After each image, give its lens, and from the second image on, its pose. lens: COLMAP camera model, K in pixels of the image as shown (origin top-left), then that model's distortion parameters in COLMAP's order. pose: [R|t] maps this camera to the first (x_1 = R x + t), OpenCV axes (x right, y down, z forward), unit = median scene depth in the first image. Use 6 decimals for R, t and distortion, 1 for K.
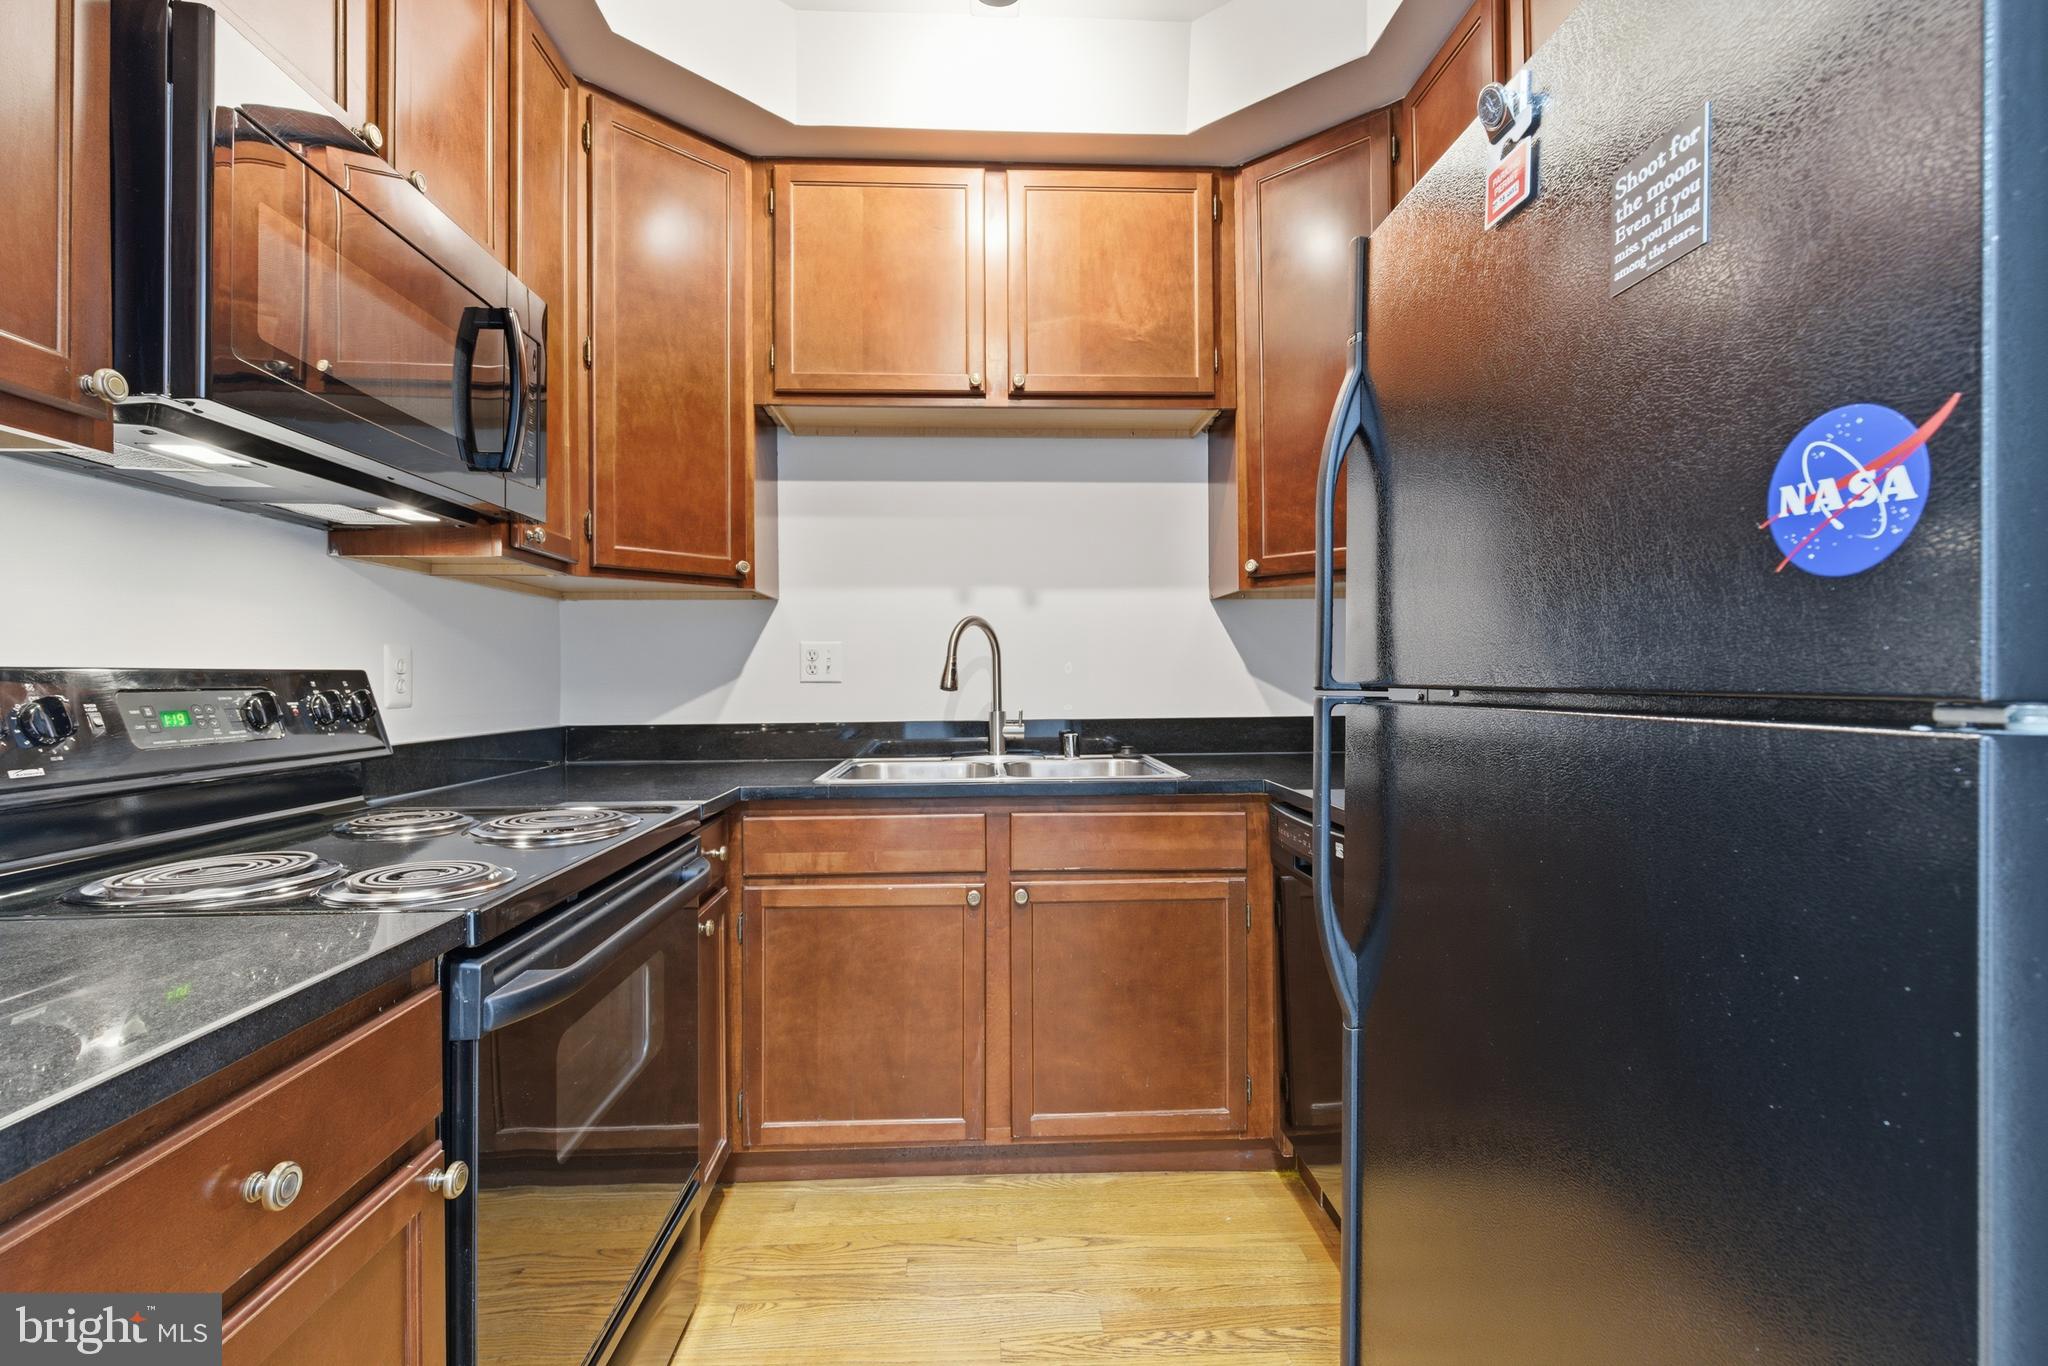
lens RADIAL K [[937.6, 0, 1016.8], [0, 937.6, 680.6], [0, 0, 1]] dist [0.002393, -0.001434]
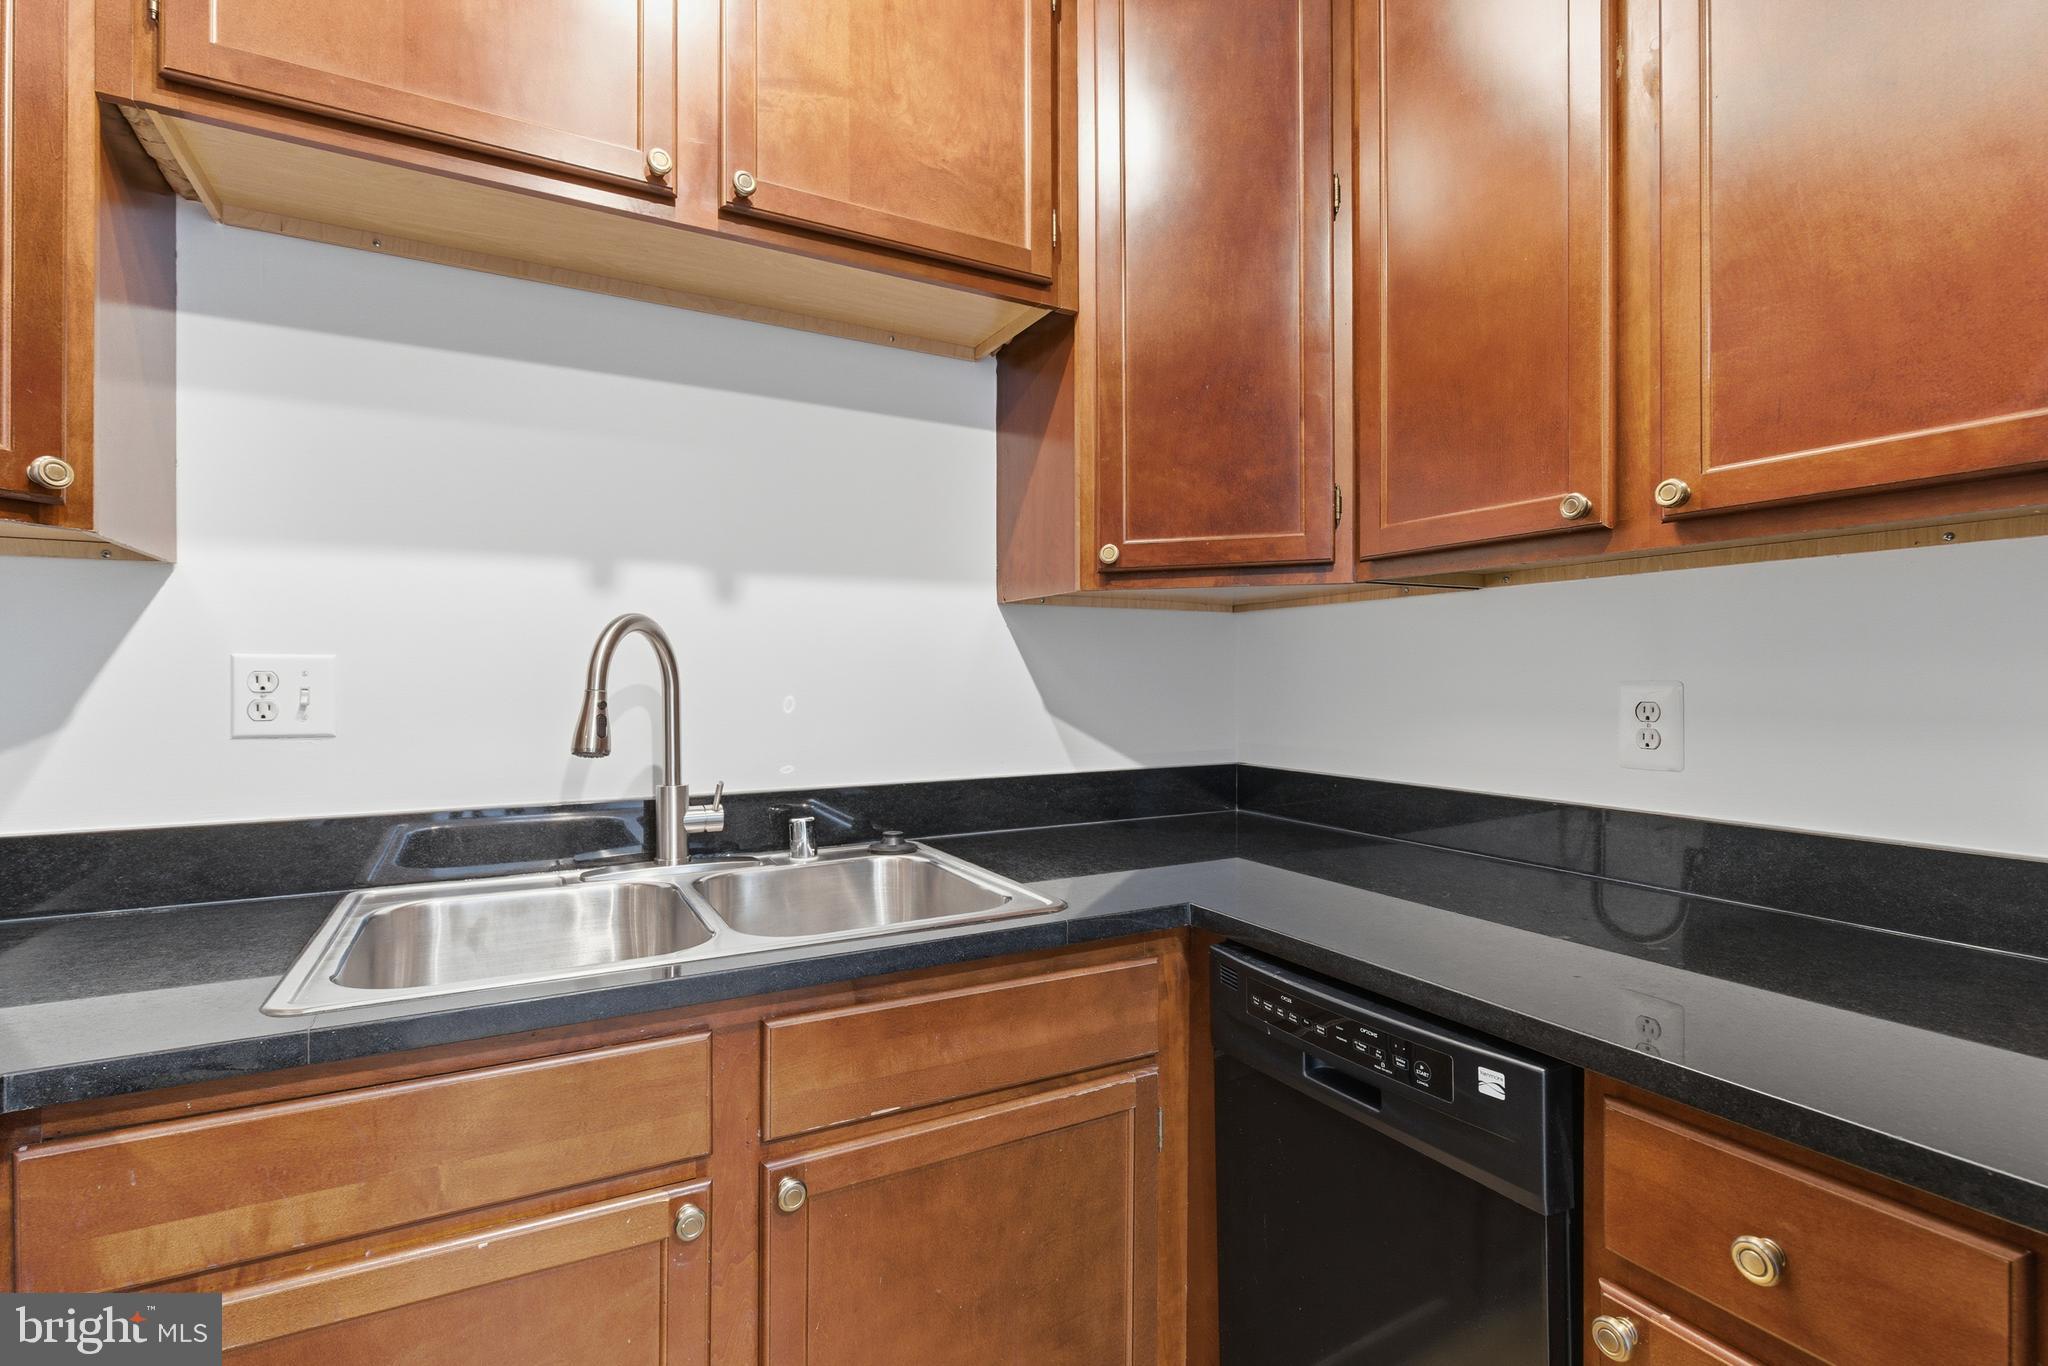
lens RADIAL K [[948.1, 0, 1024.0], [0, 948.1, 683.0], [0, 0, 1]] dist [-0.003178, -0.000935]
pose [[0.897133, 0.007306, 0.441700, -0.090510], [-0.006084, 0.999973, -0.004183, -0.029568], [-0.441718, 0.001065, 0.897153, 0.431685]]
